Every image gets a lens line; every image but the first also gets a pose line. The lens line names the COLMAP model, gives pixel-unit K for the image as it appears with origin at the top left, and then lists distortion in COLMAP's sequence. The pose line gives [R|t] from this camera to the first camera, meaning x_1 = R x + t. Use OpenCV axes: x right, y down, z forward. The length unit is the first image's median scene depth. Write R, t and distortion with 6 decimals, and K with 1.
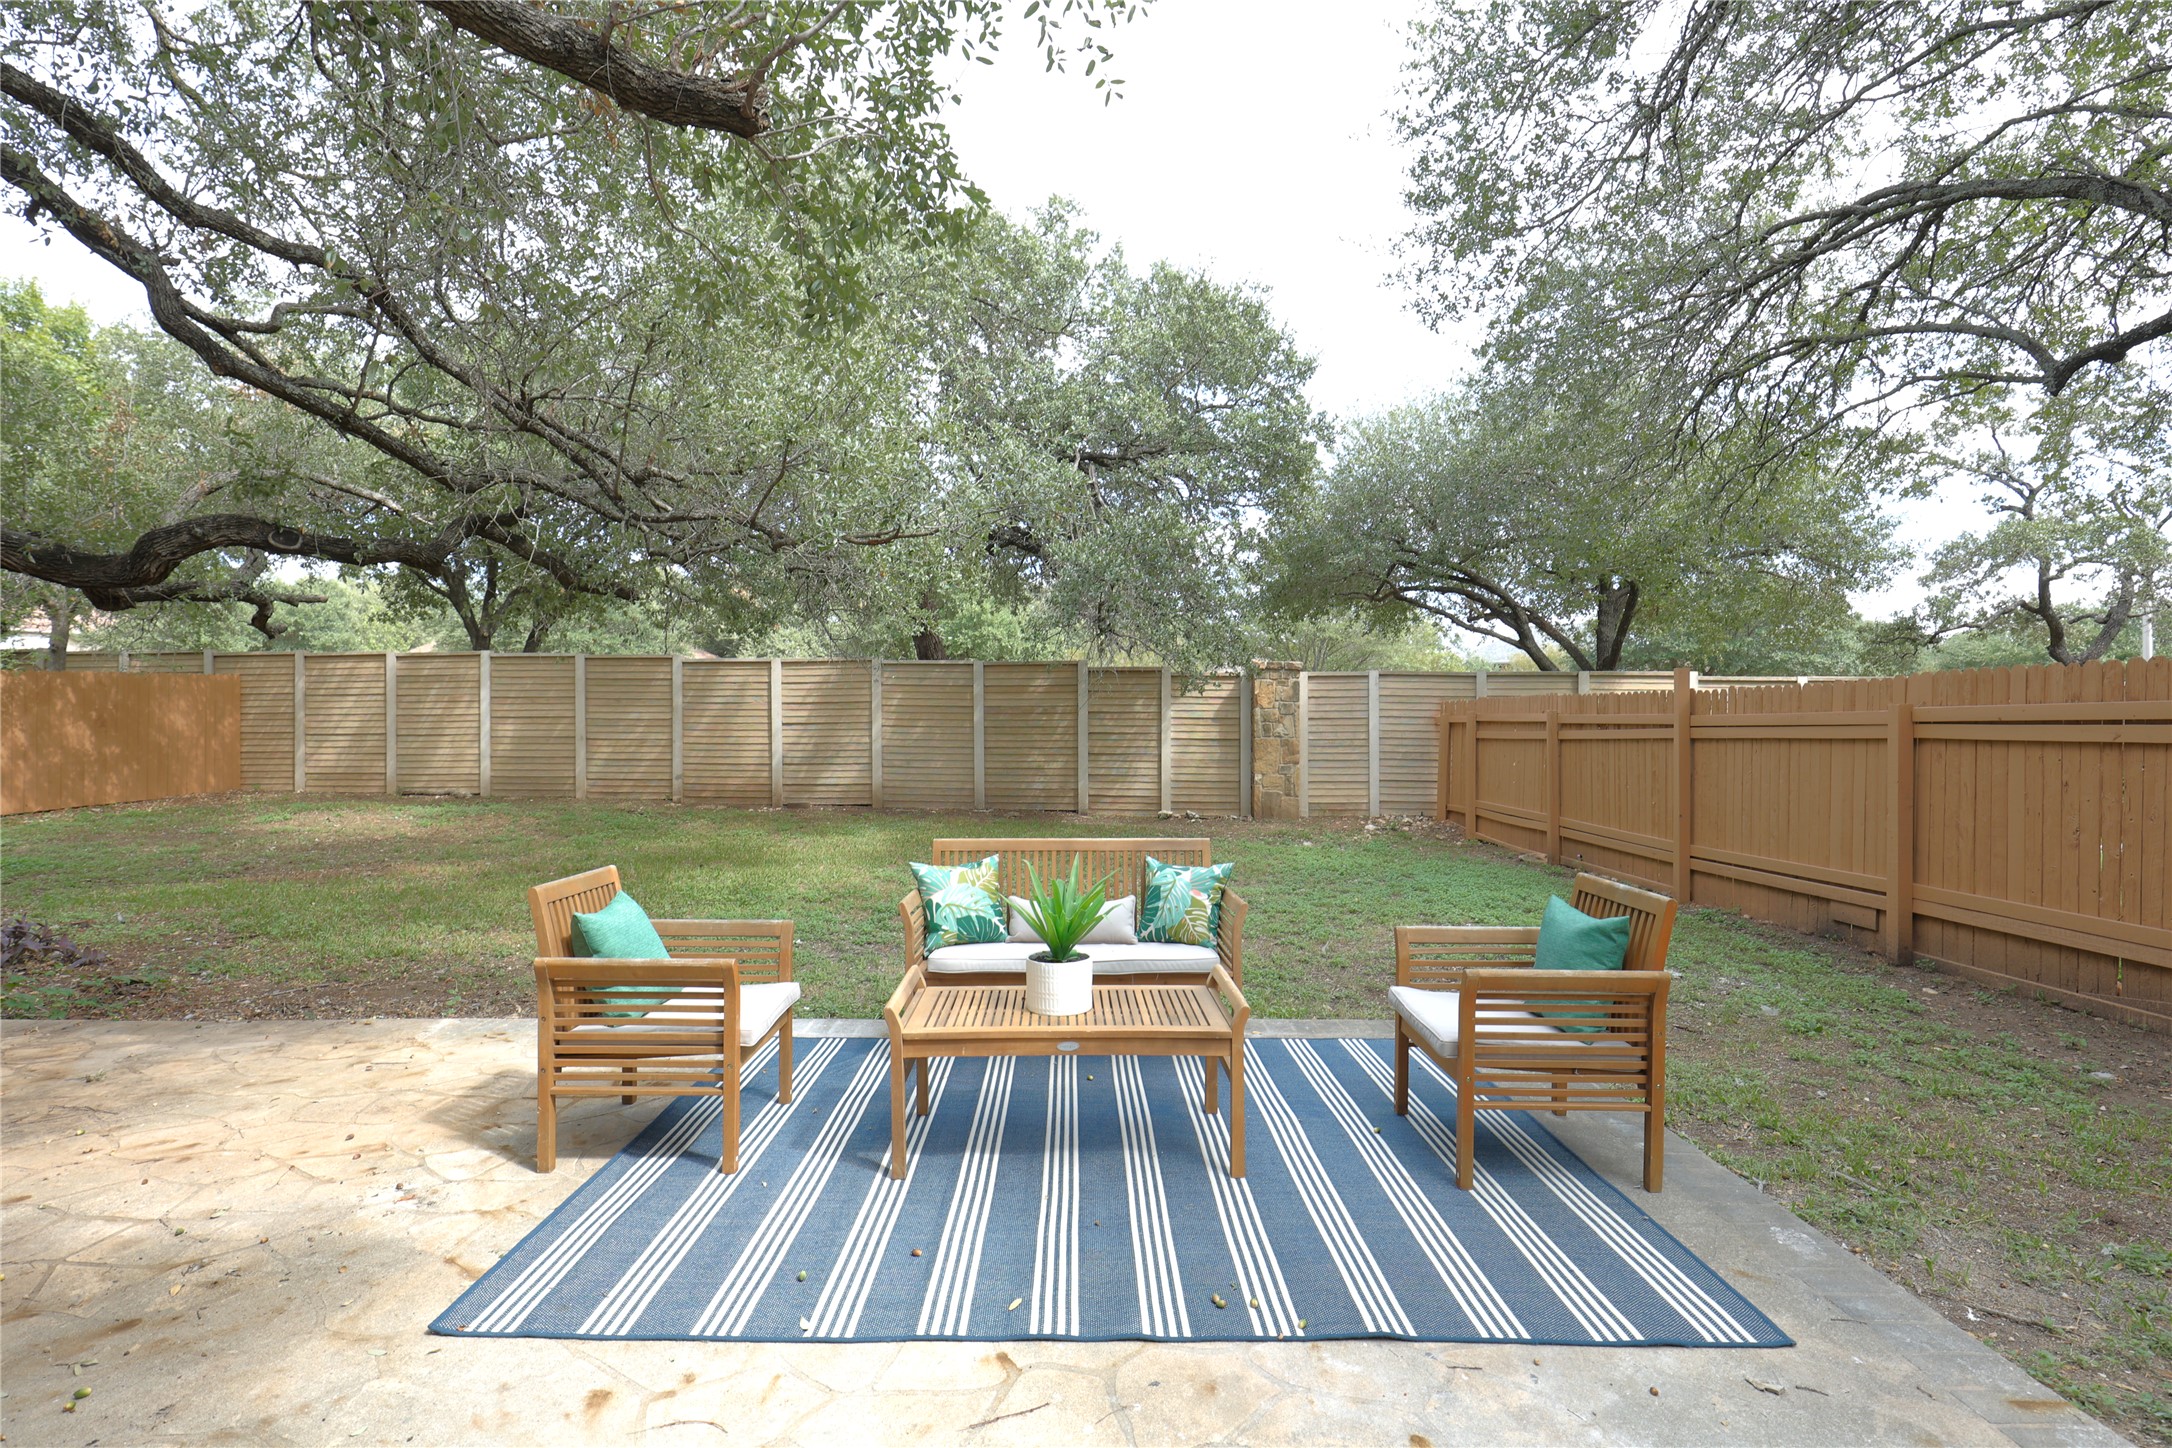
lens RADIAL K [[1003.2, 0, 1079.7], [0, 1003.2, 736.2], [0, 0, 1]] dist [-0.004274, -0.000443]
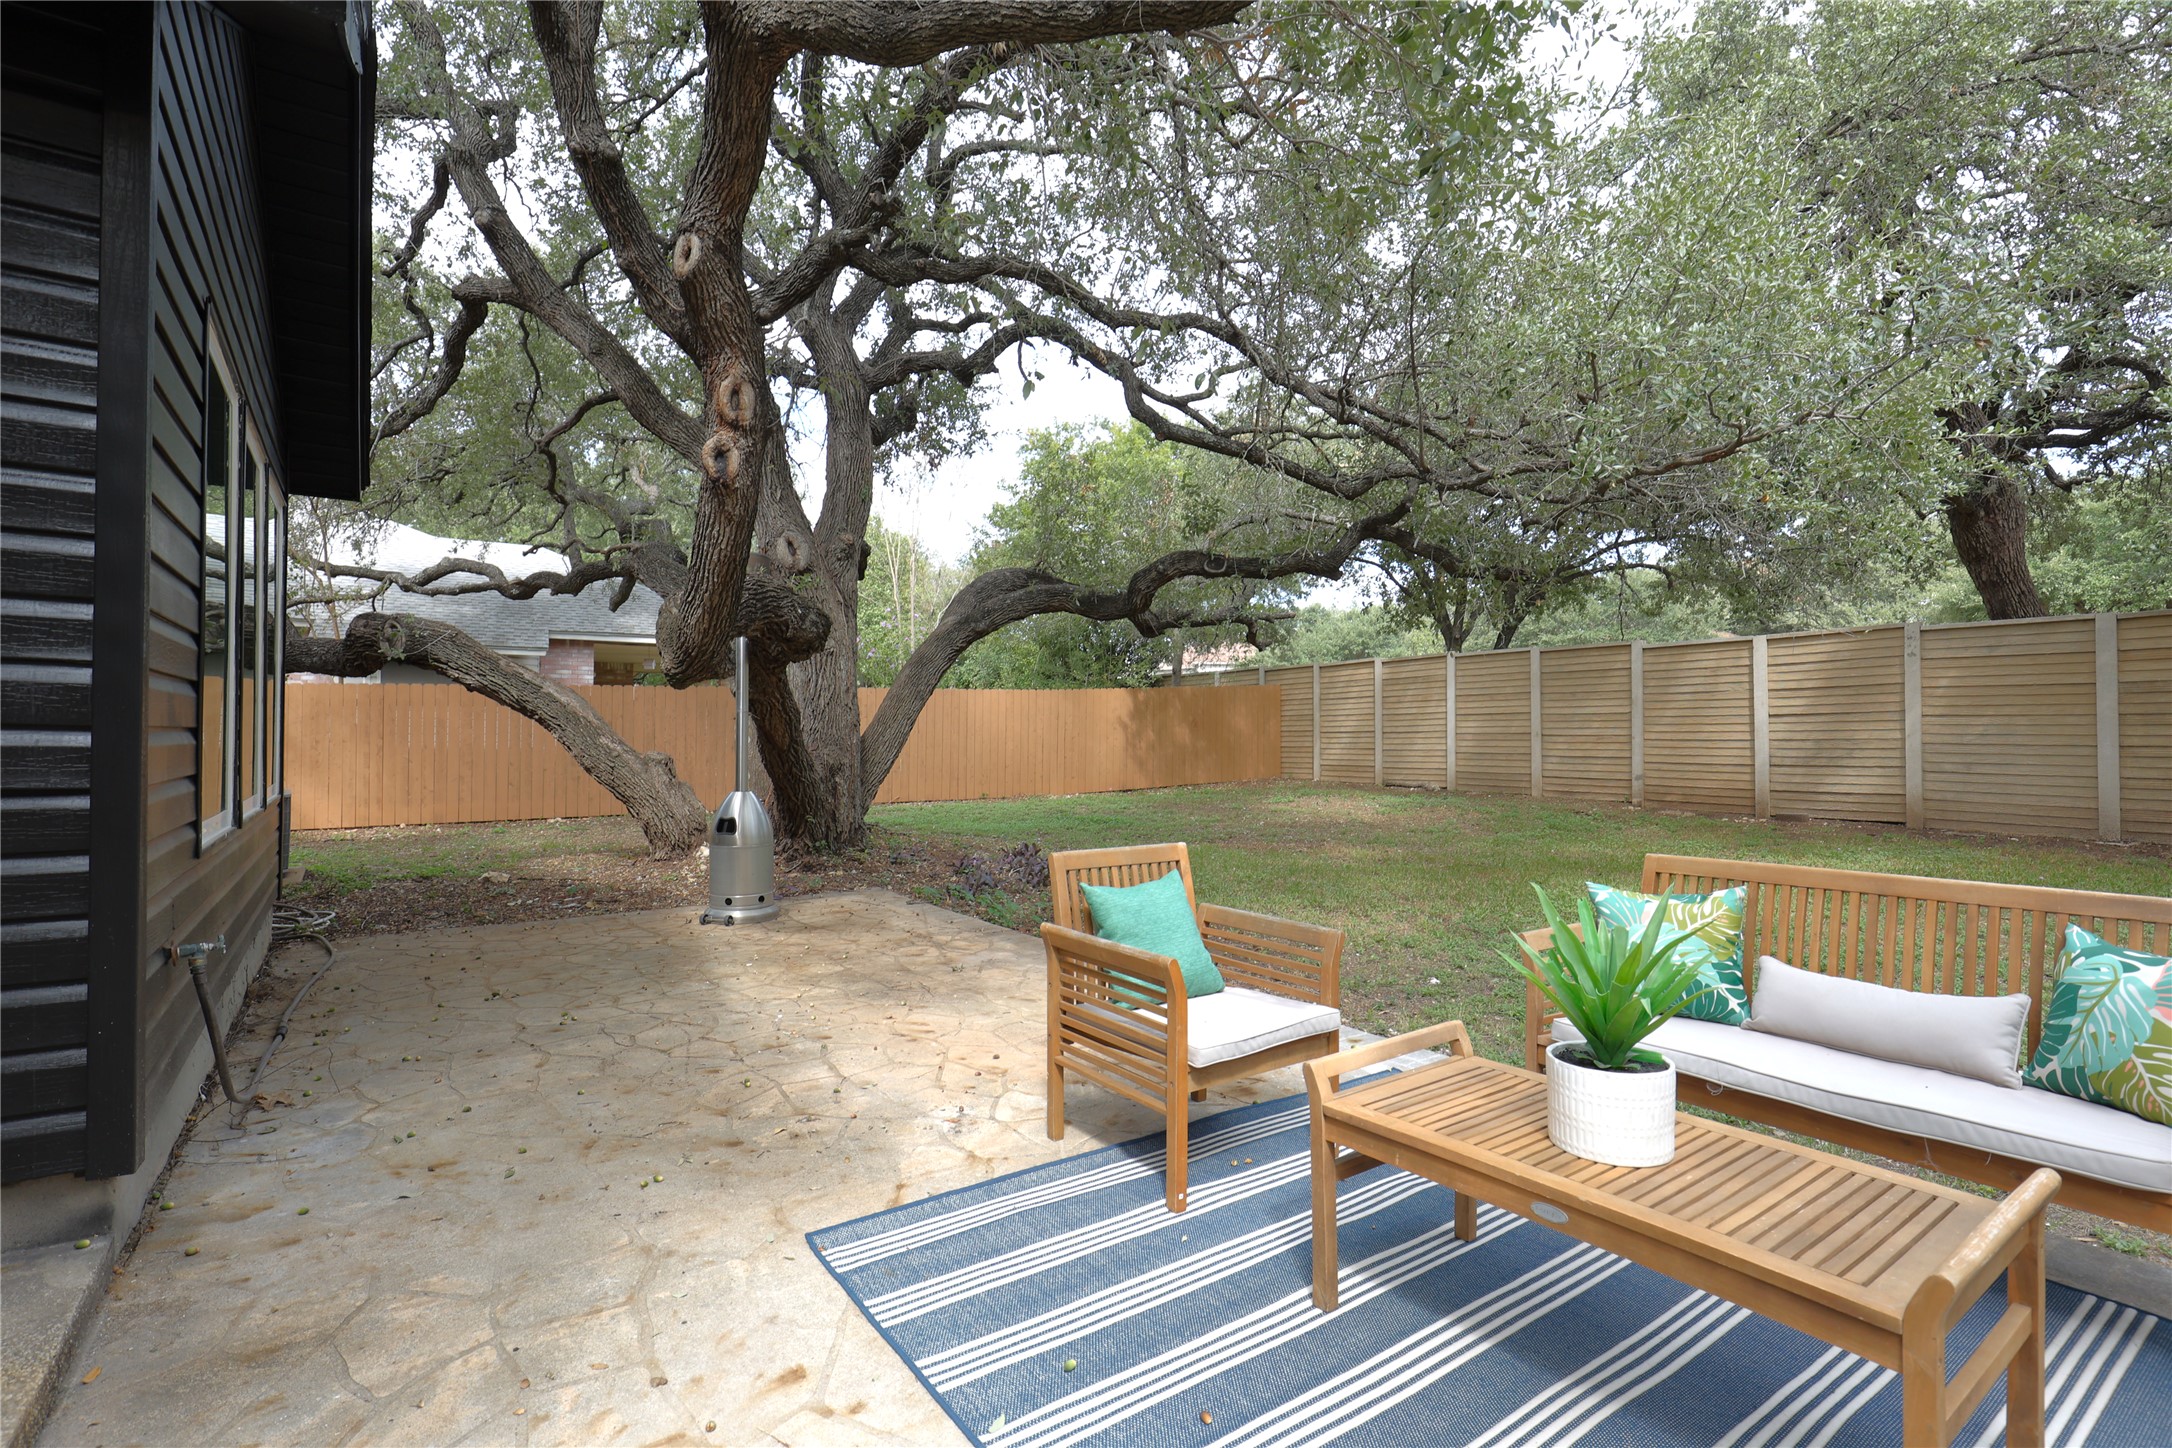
lens RADIAL K [[1010.4, 0, 1083.8], [0, 1010.4, 737.5], [0, 0, 1]] dist [-0.001663, 0.000796]
pose [[0.574881, -0.002308, -0.818234, 0.203427], [0.001174, 0.999997, -0.001996, 0.024632], [0.818236, 0.000187, 0.574882, 0.294245]]
